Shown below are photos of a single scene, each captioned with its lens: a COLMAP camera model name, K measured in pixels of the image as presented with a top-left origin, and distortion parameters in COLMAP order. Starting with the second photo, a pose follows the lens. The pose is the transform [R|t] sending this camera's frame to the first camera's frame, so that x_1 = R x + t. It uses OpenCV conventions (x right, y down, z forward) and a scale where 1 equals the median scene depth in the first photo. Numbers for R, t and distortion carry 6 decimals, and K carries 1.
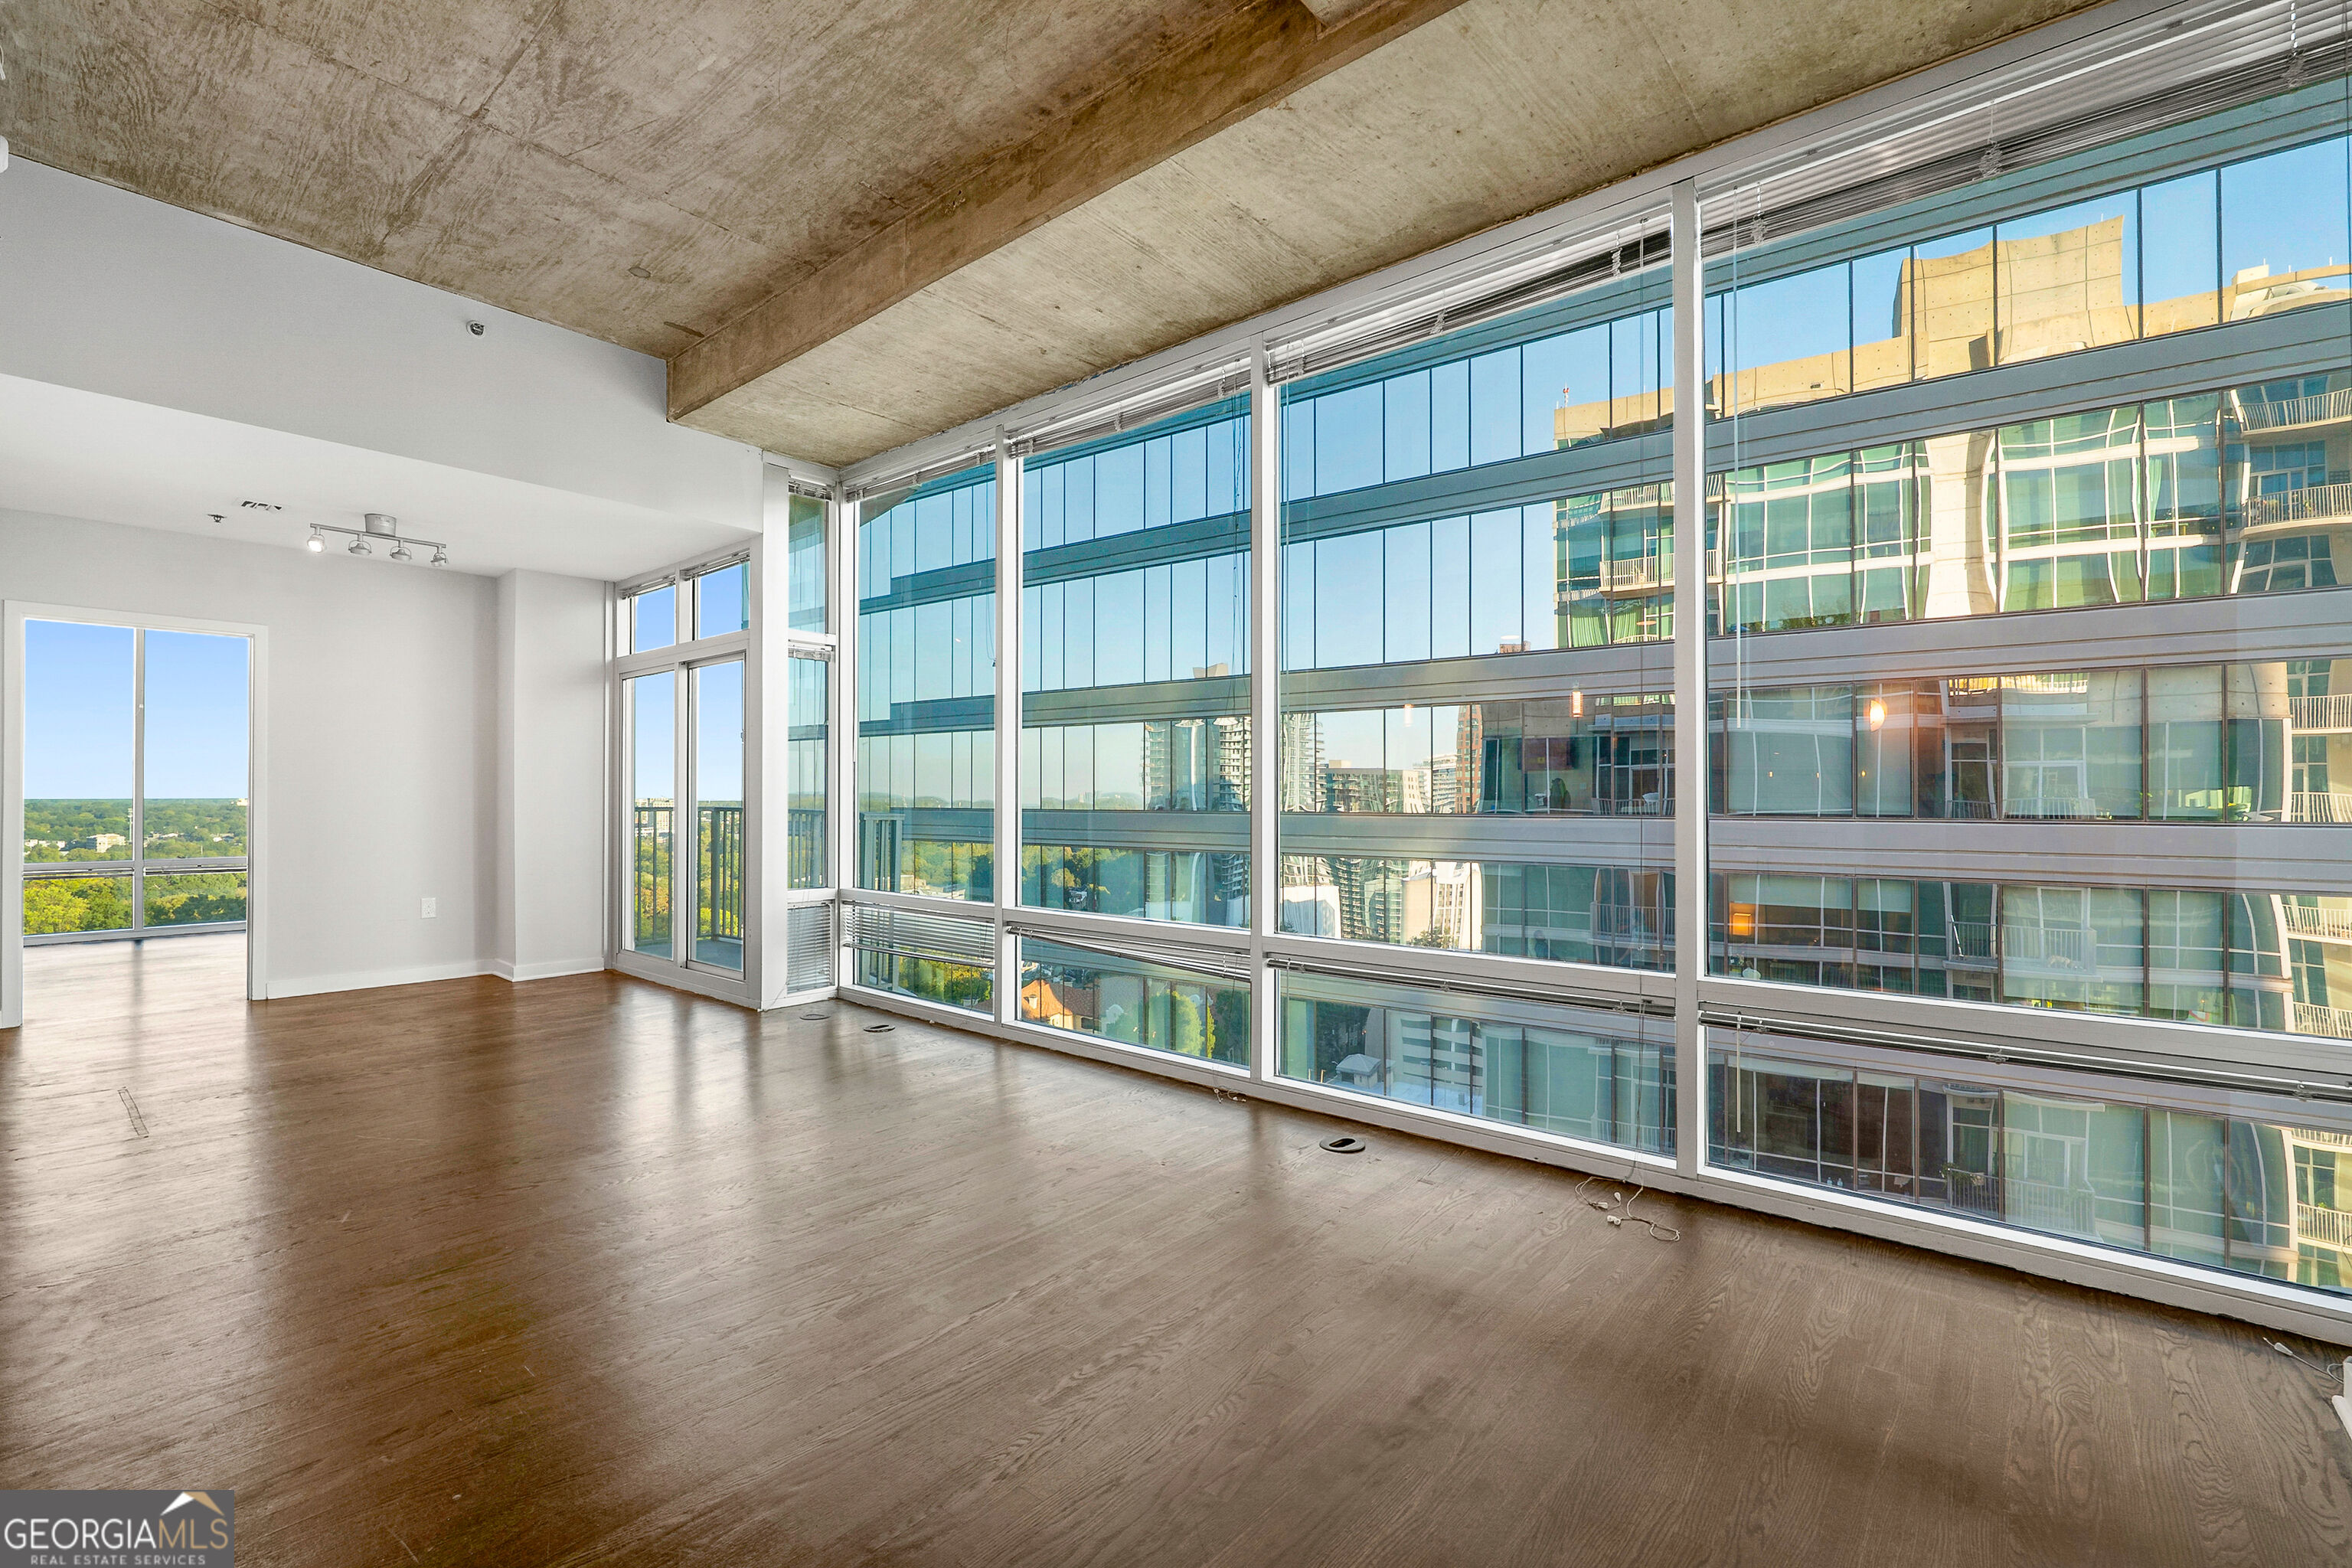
lens RADIAL K [[1012.3, 0, 1179.9], [0, 1012.3, 791.2], [0, 0, 1]] dist [-0.002561, -0.001320]
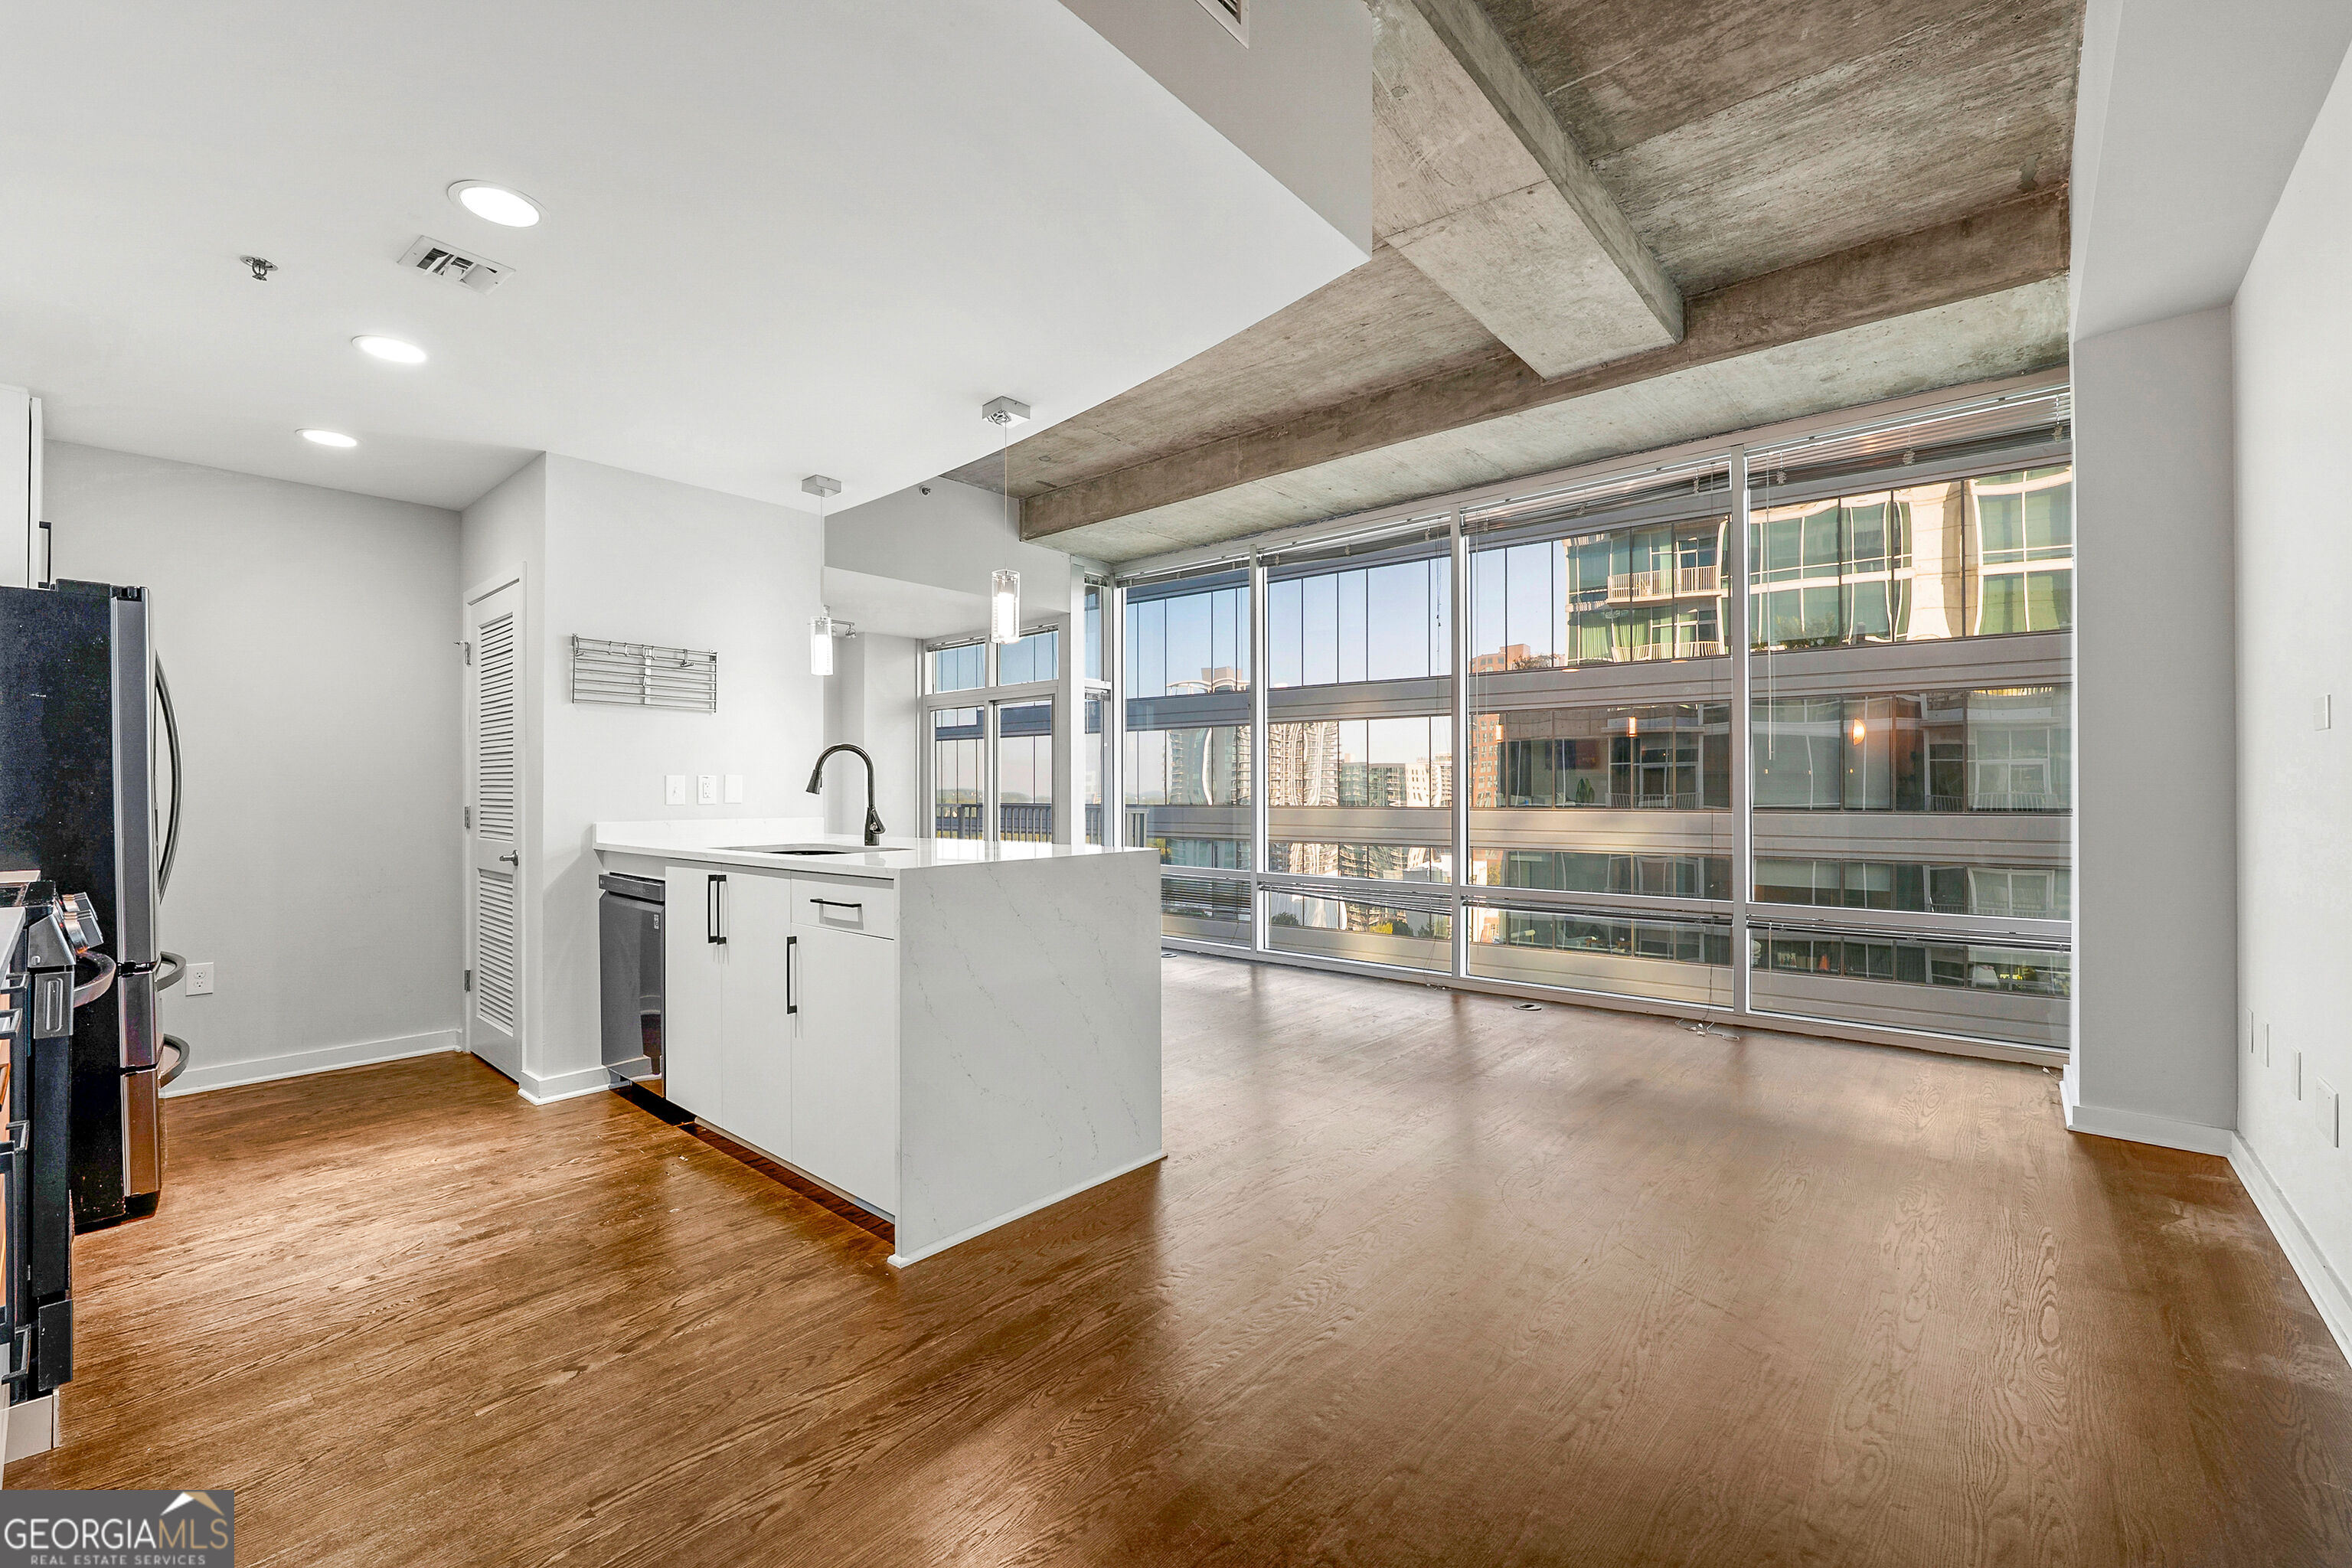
lens RADIAL K [[965.8, 0, 1178.8], [0, 965.8, 791.4], [0, 0, 1]] dist [-0.012087, 0.001357]
pose [[0.999861, -0.001631, -0.016622, -0.177714], [0.001723, 0.999983, 0.005525, -0.007583], [0.016613, -0.005553, 0.999847, -0.274142]]
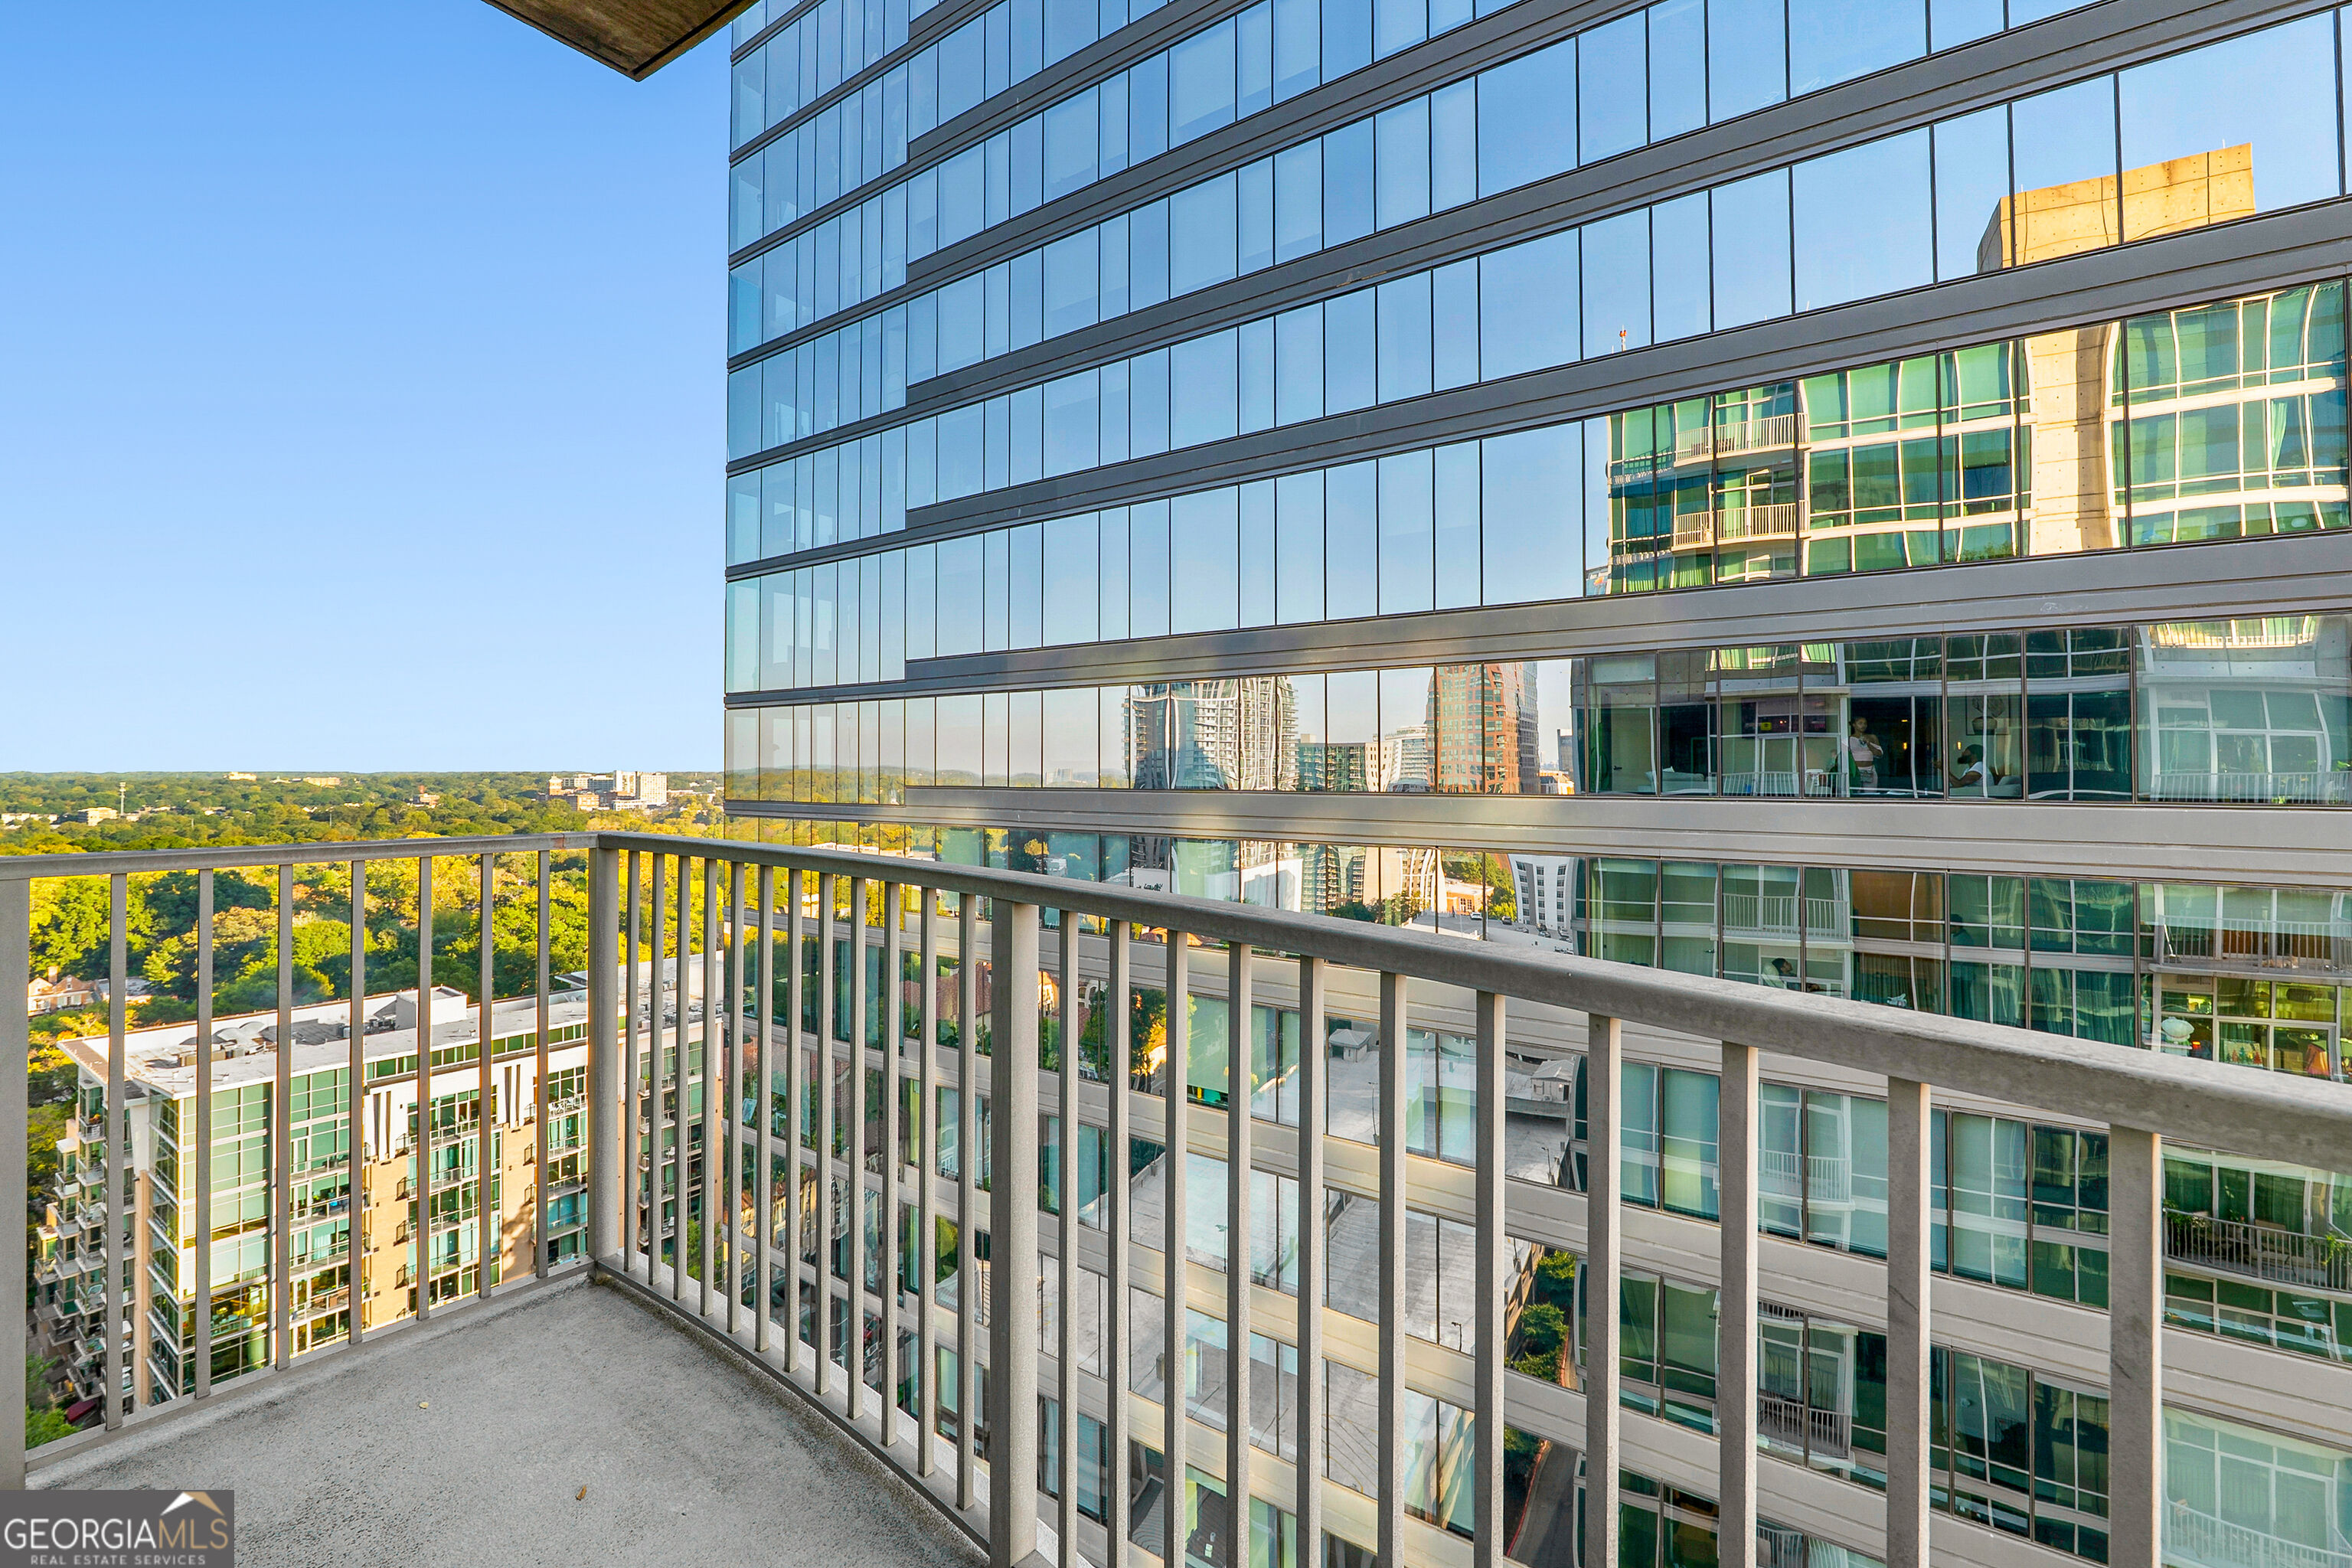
lens RADIAL K [[965.8, 0, 1195.7], [0, 965.8, 753.3], [0, 0, 1]] dist [-0.012087, 0.001357]
pose [[0.999381, -0.000713, 0.035175, -0.323409], [0.001099, 0.999939, -0.010969, -0.005207], [-0.035165, 0.011001, 0.999321, 0.841971]]
